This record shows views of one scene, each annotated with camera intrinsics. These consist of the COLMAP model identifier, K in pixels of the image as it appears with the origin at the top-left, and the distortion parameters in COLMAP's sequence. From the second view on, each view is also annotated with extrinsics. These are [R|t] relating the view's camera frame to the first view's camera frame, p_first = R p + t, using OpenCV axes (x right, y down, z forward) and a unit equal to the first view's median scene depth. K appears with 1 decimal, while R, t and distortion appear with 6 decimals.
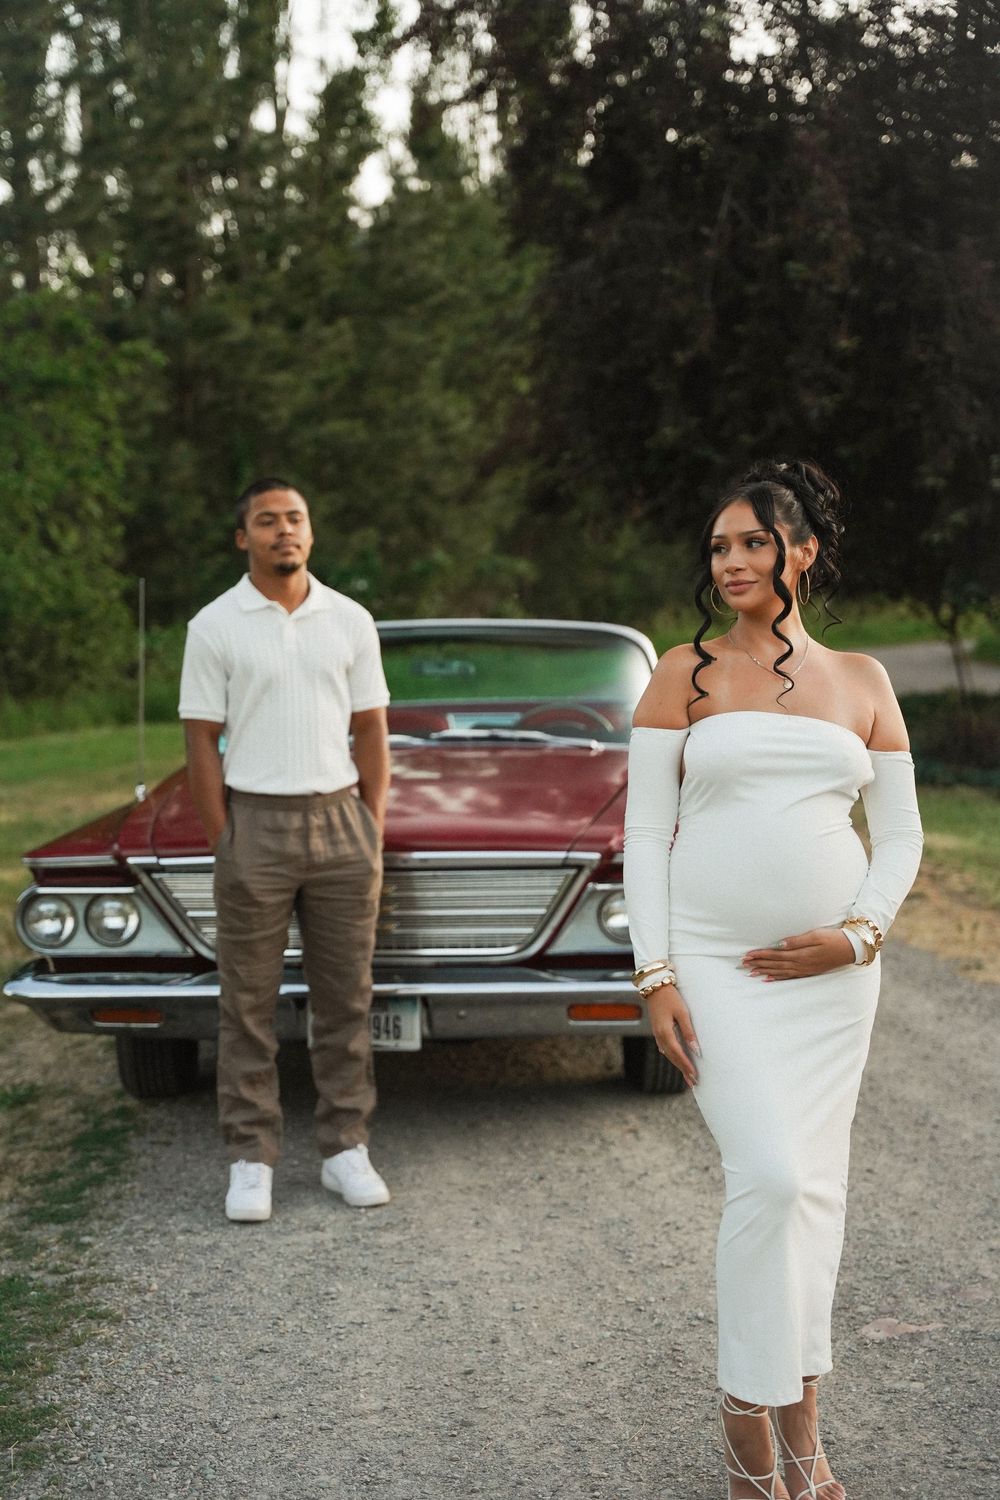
lens RADIAL K [[2308.2, 0, 487.7], [0, 2308.2, 714.5], [0, 0, 1]] dist [0.185392, 0.000000]
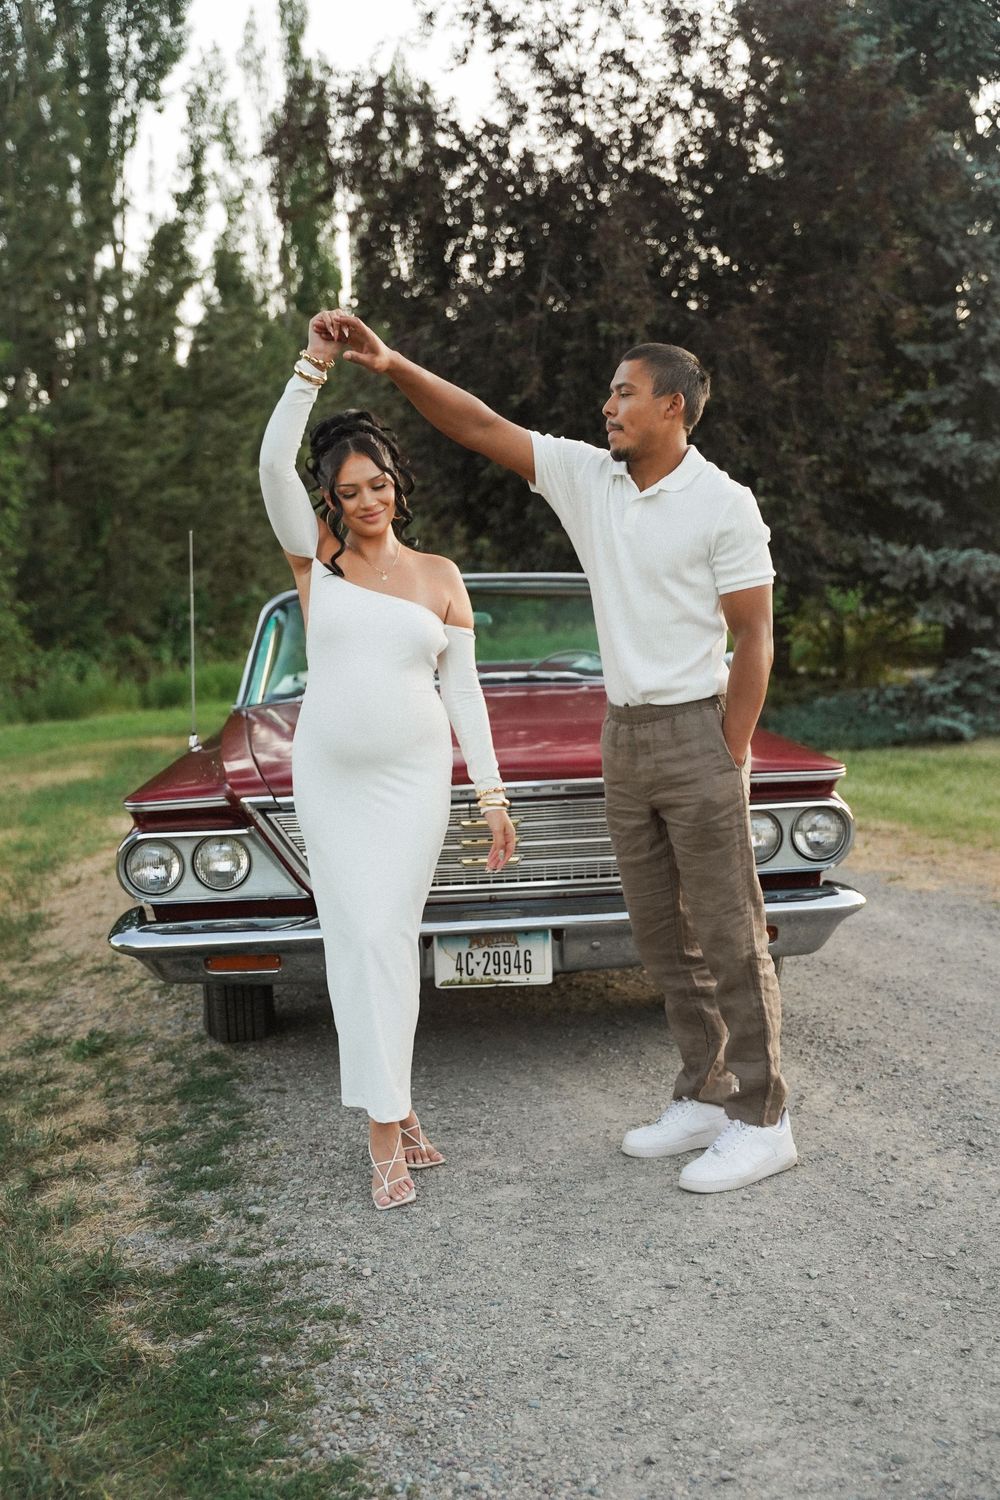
lens RADIAL K [[1684.6, 0, 496.7], [0, 1684.6, 742.7], [0, 0, 1]] dist [0.031921, 0.000000]
pose [[0.990260, -0.033592, 0.135120, -0.132569], [0.031437, 0.999343, 0.018054, 0.027787], [-0.135638, -0.013631, 0.990665, 0.279359]]
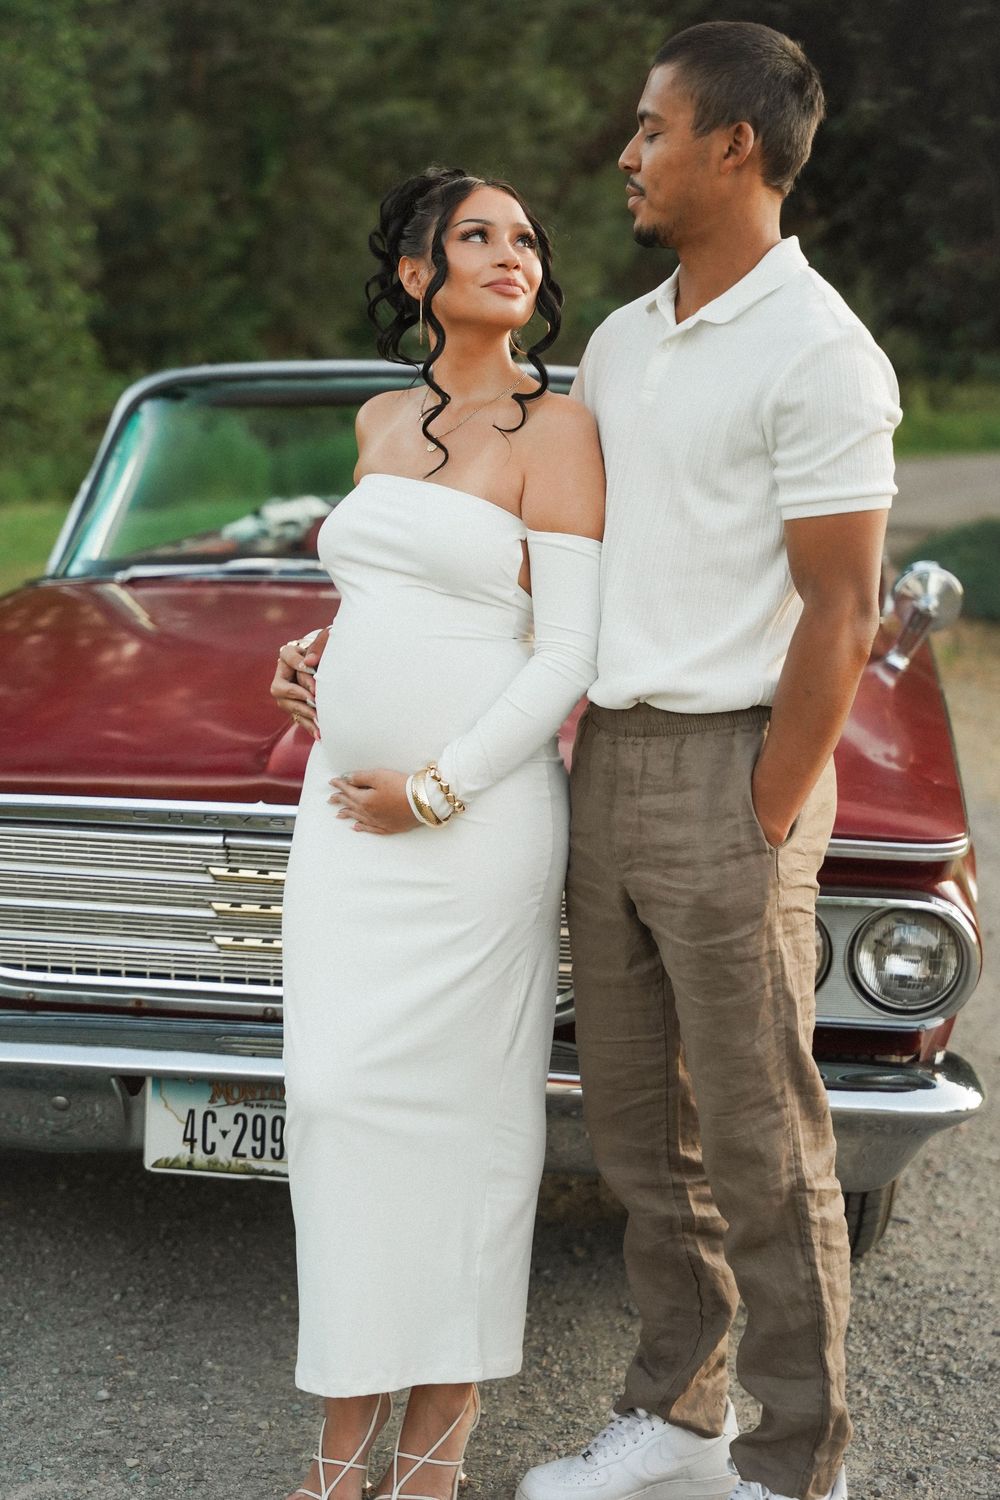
lens RADIAL K [[2917.0, 0, 486.0], [0, 2917.0, 759.5], [0, 0, 1]] dist [0.263744, 0.000000]
pose [[0.997915, 0.057838, -0.028646, 0.011857], [-0.055173, 0.994732, 0.086398, -0.007978], [0.033492, -0.084637, 0.995849, 0.326727]]
